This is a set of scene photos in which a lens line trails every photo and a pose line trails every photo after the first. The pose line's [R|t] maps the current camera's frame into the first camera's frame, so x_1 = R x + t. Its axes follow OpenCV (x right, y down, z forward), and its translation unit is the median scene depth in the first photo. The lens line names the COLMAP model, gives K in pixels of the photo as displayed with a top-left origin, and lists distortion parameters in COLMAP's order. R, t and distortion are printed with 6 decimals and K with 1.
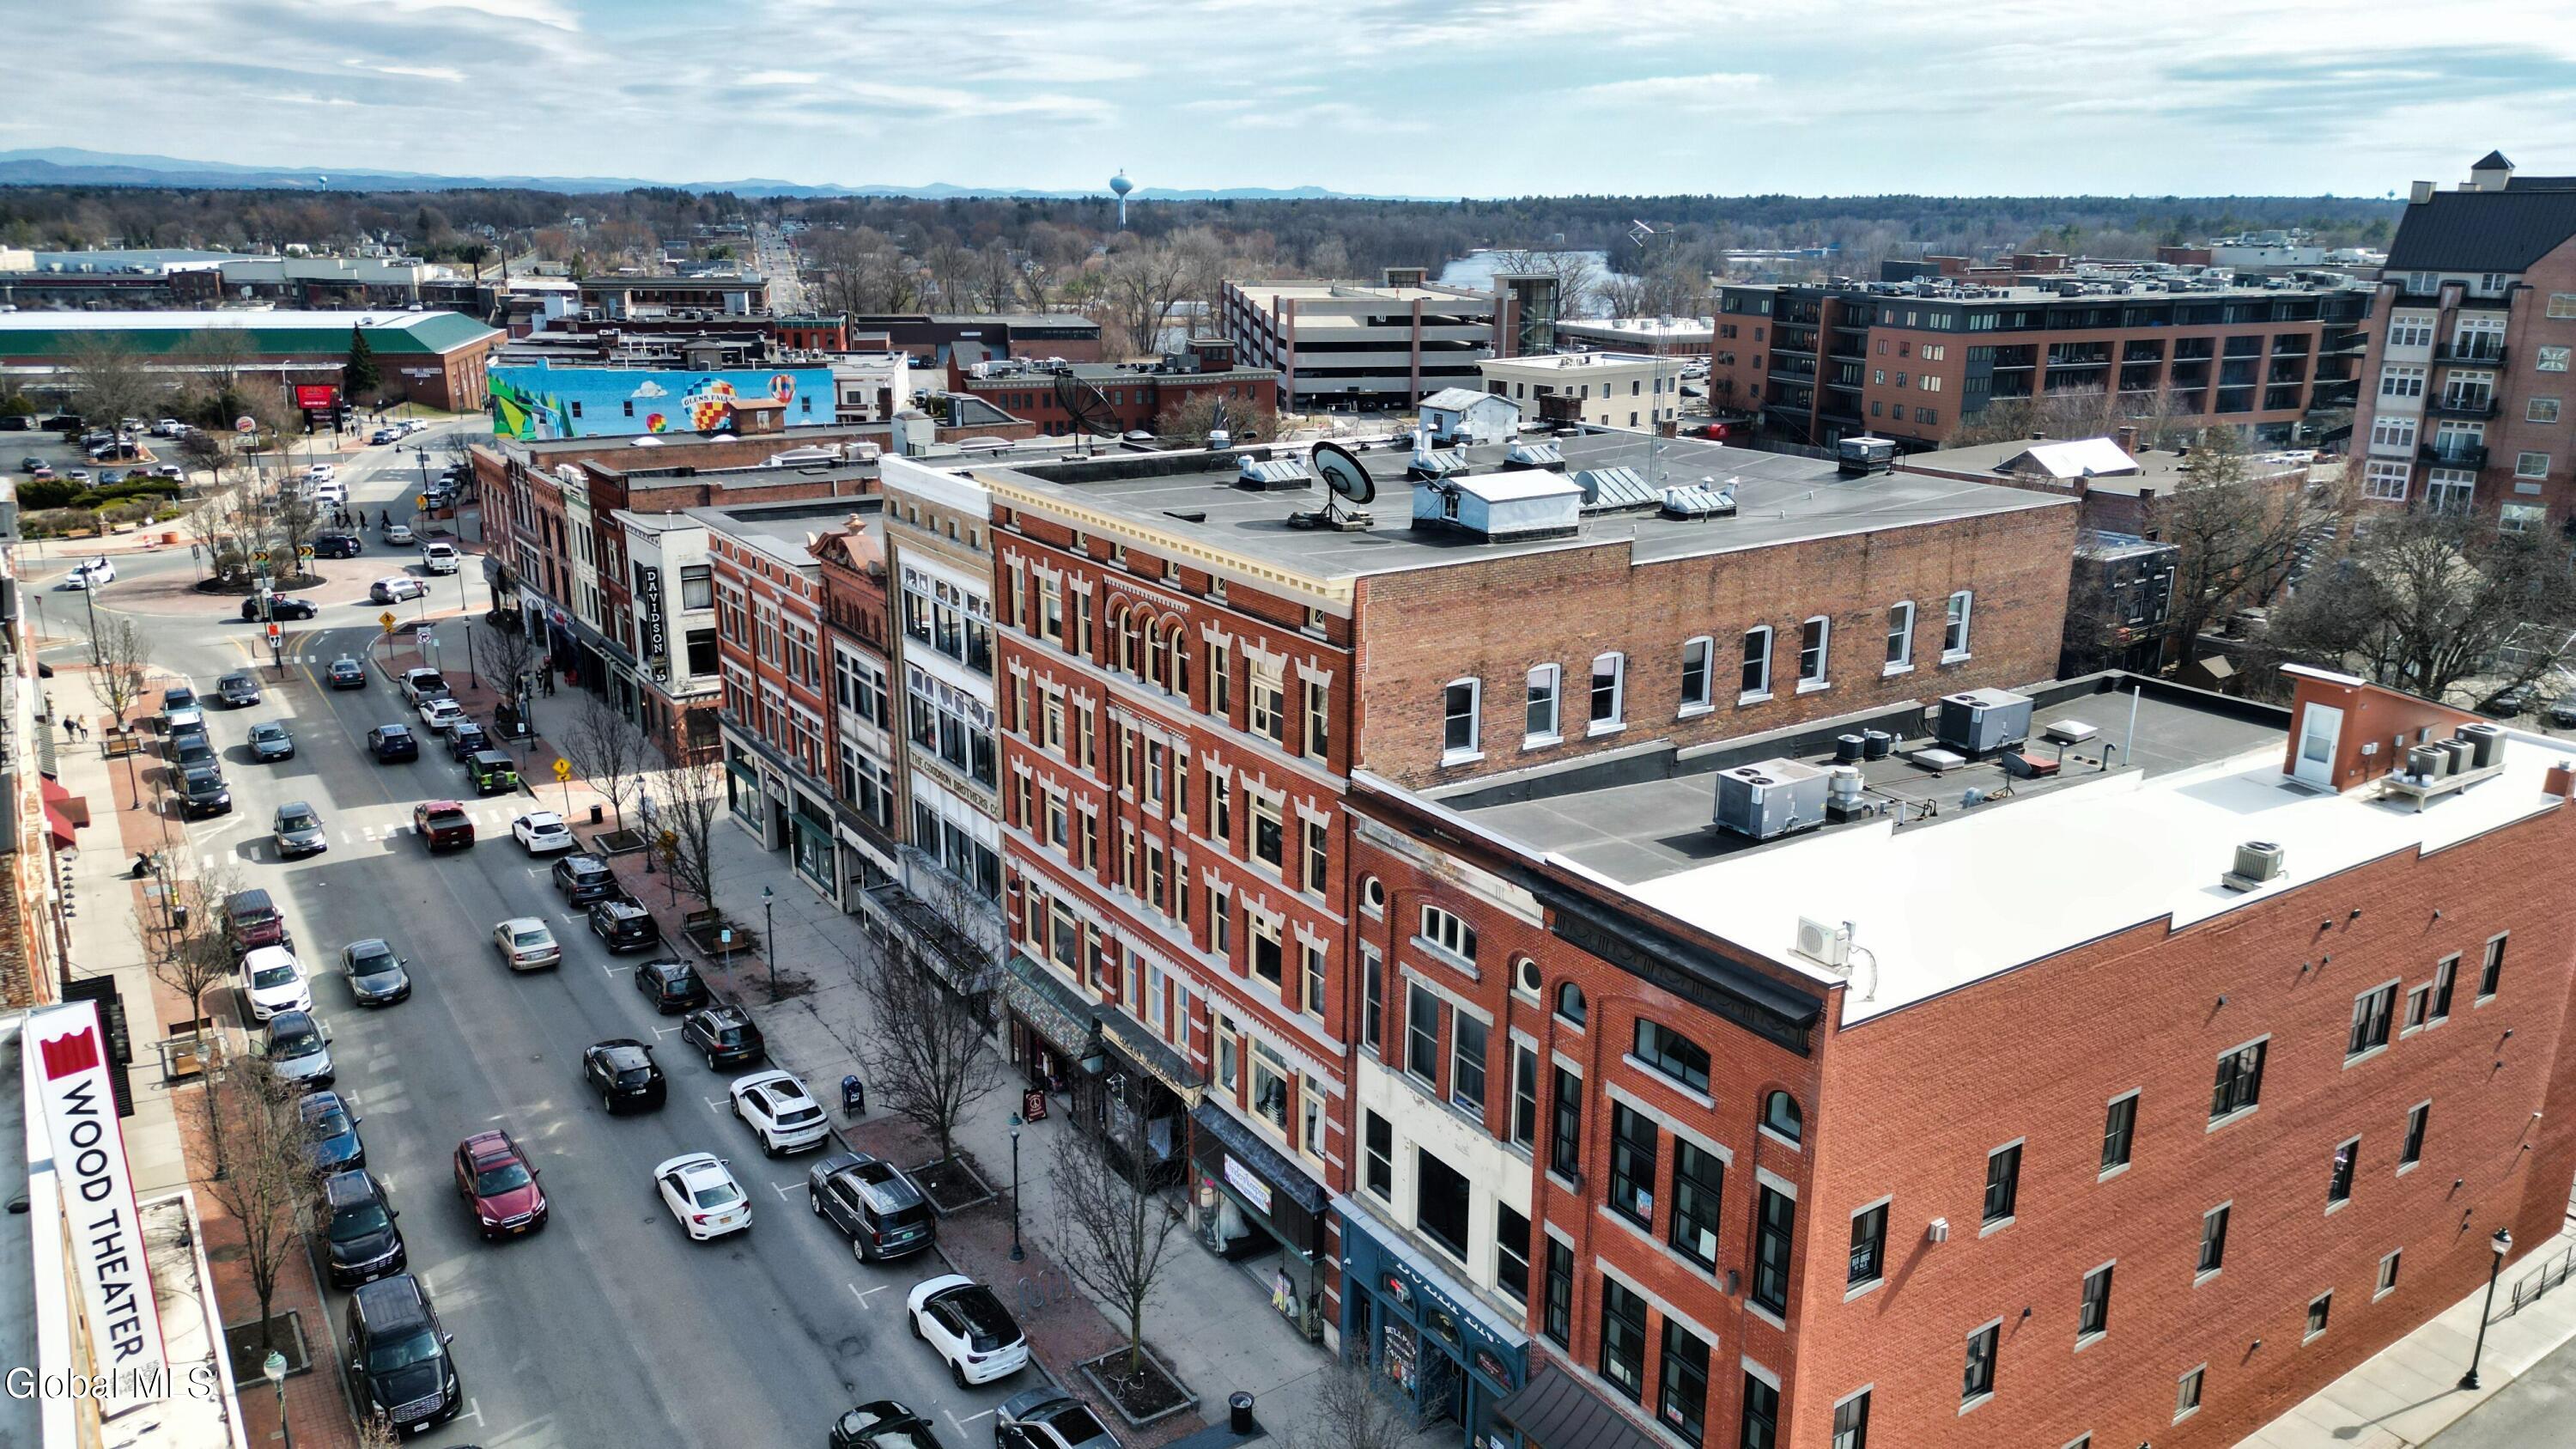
lens RADIAL K [[1790.7, 0, 1283.9], [0, 1790.7, 721.3], [0, 0, 1]] dist [0.064055, -0.058783]
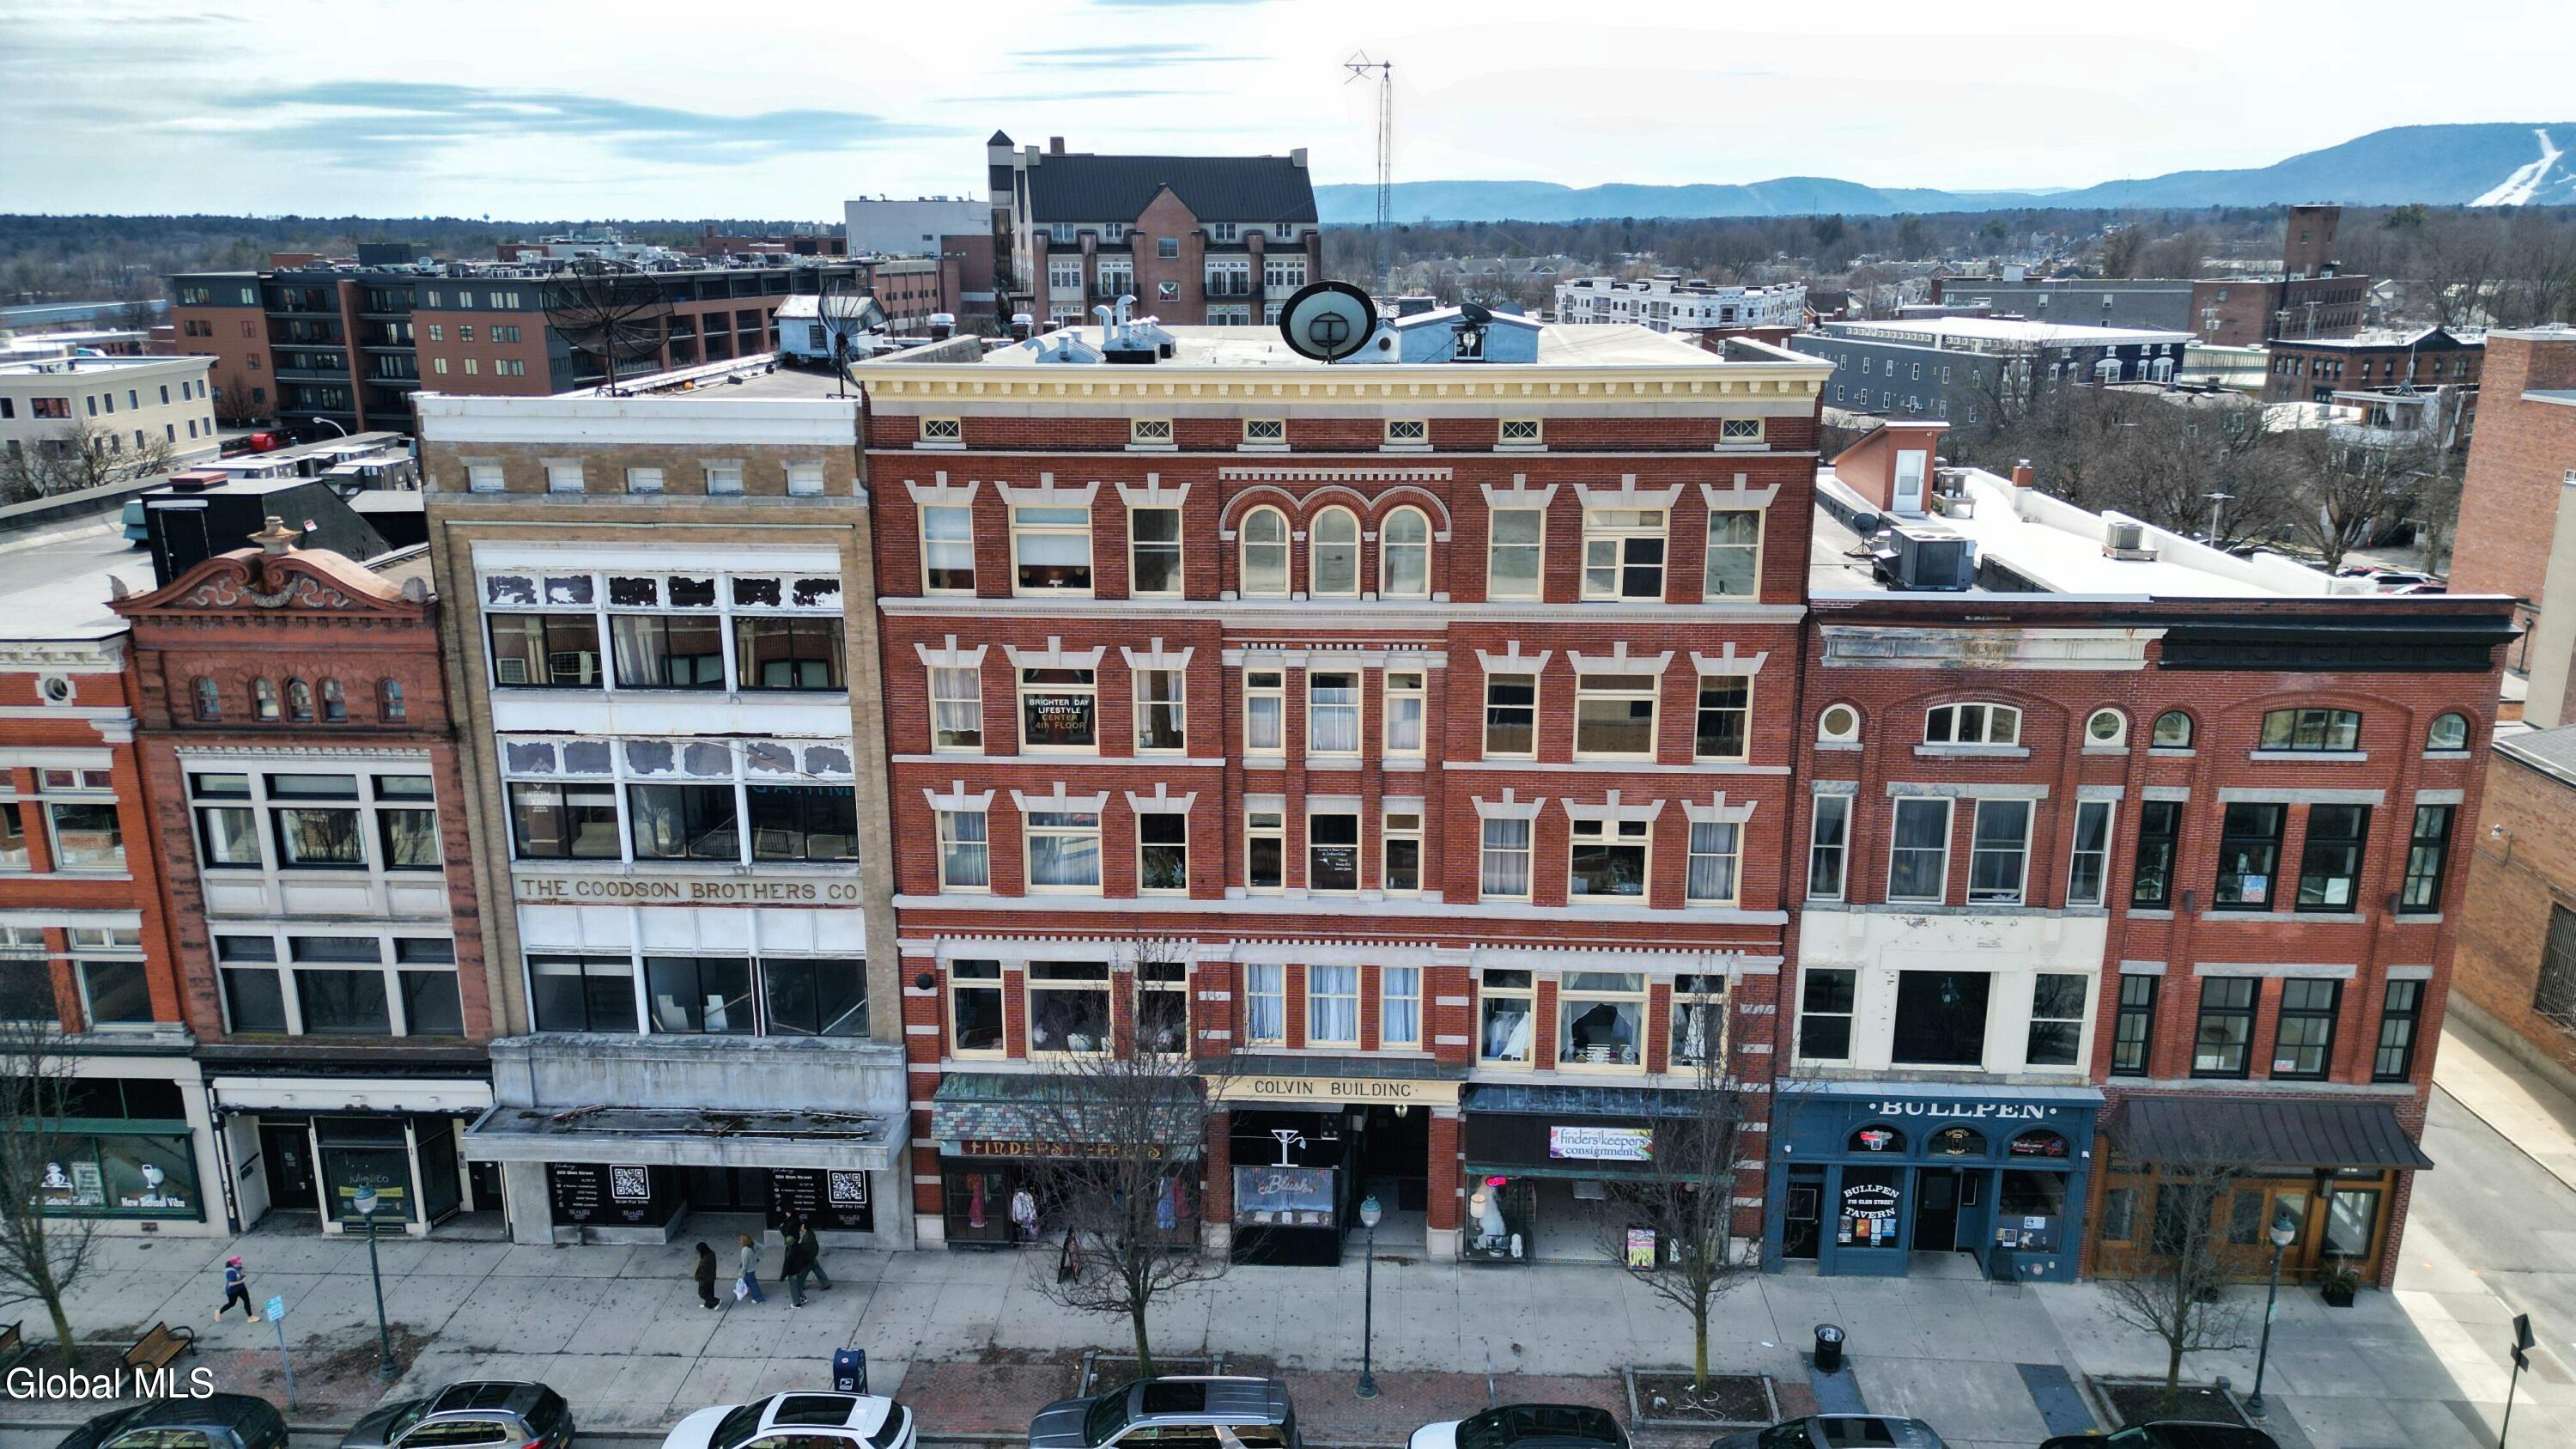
lens RADIAL K [[1790.7, 0, 1284.7], [0, 1790.7, 738.3], [0, 0, 1]] dist [0.064055, -0.058783]
pose [[0.589394, -0.225053, 0.775865, -0.594090], [0.228112, 0.967692, 0.107408, -0.041701], [-0.774971, 0.113679, 0.621689, 0.471182]]
